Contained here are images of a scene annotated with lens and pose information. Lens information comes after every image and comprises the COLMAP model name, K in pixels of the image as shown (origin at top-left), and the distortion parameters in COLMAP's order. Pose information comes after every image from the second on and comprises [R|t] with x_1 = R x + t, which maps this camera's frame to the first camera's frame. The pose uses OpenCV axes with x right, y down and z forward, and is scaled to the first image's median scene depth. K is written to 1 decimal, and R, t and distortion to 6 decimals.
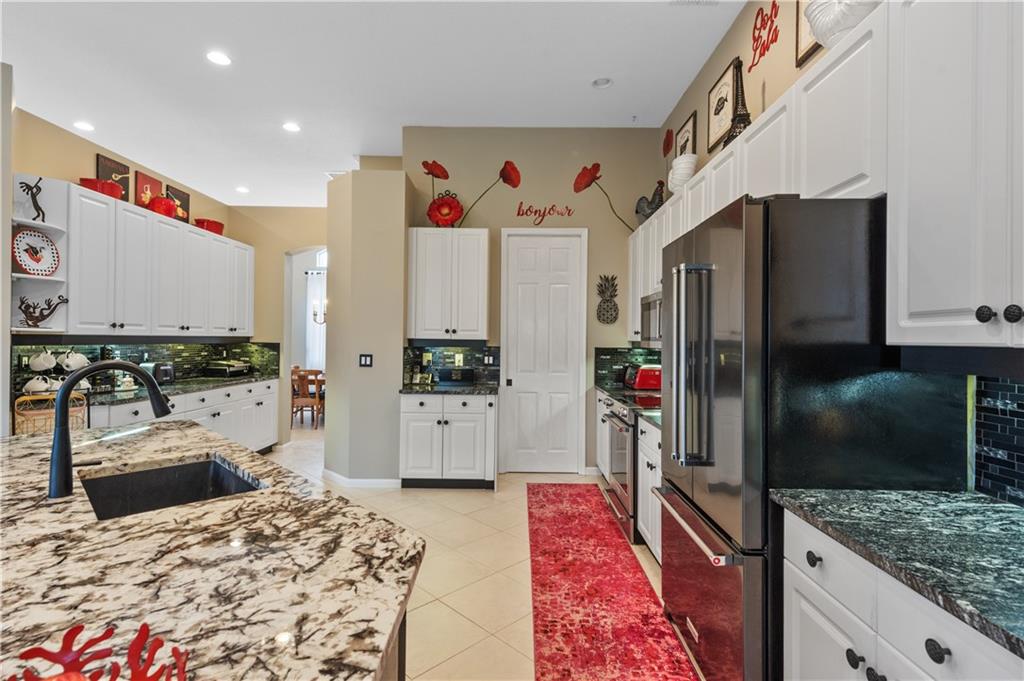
lens RADIAL K [[484.5, 0, 515.3], [0, 484.5, 336.7], [0, 0, 1]] dist [0.016457, -0.003613]
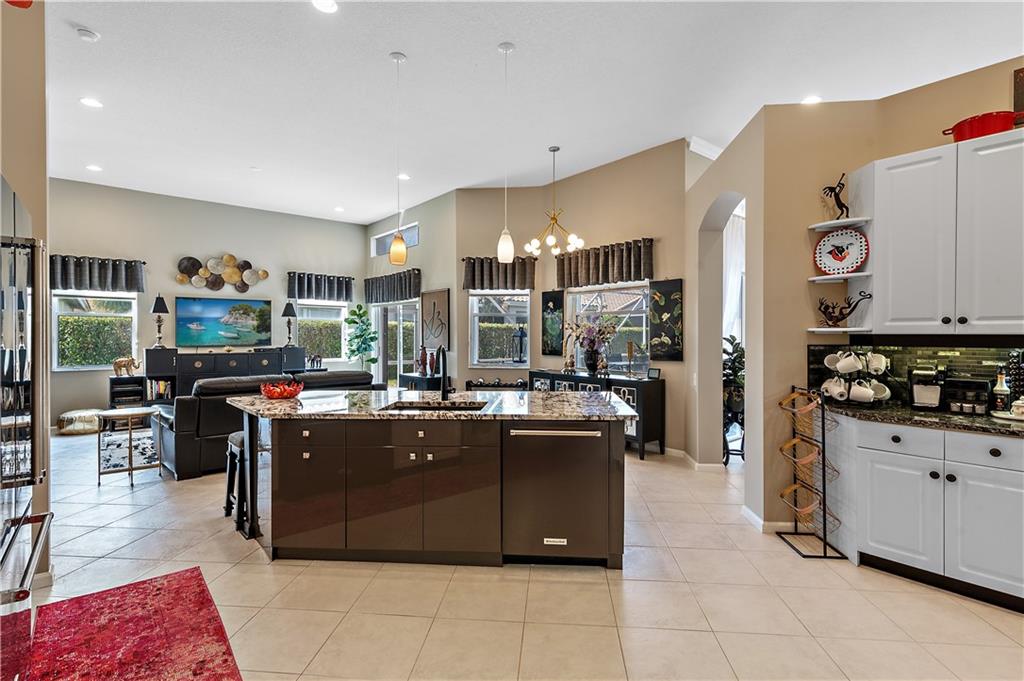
lens RADIAL K [[484.5, 0, 513.3], [0, 484.5, 339.4], [0, 0, 1]] dist [0.016457, -0.003613]
pose [[-0.759750, -0.004282, -0.650201, 0.117254], [-0.004893, 0.999988, -0.000868, 0.007192], [0.650197, 0.002522, -0.759761, 0.953907]]
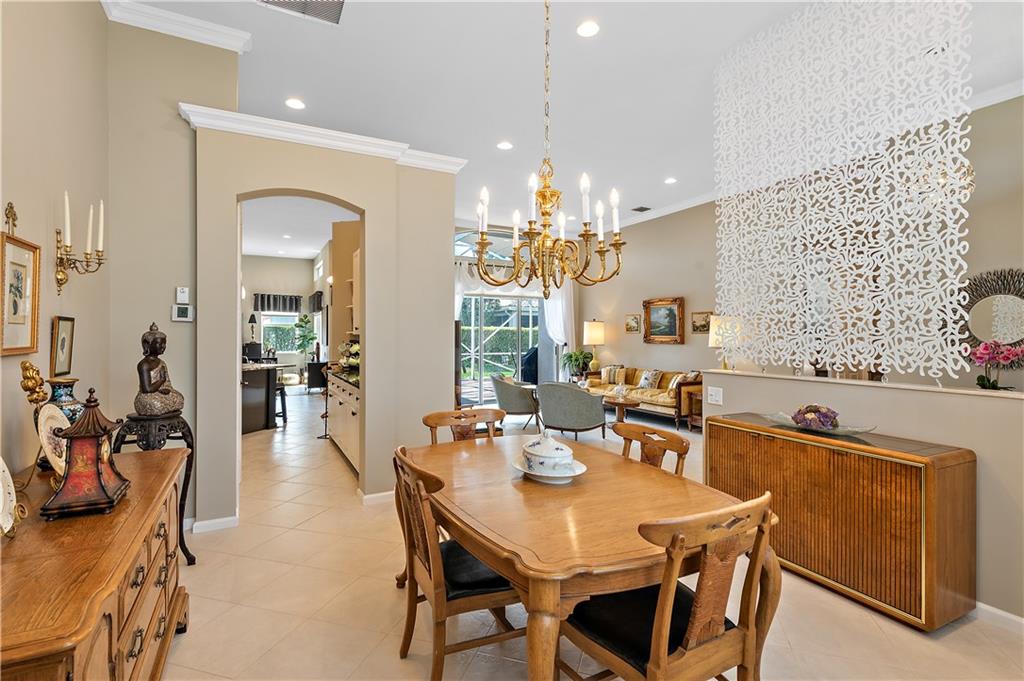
lens RADIAL K [[484.5, 0, 510.5], [0, 484.5, 335.1], [0, 0, 1]] dist [0.016457, -0.003613]
pose [[-0.880426, -0.014757, -0.473954, -0.433179], [-0.010335, 0.999875, -0.011934, 0.010536], [0.474071, -0.005609, -0.880469, 2.233243]]
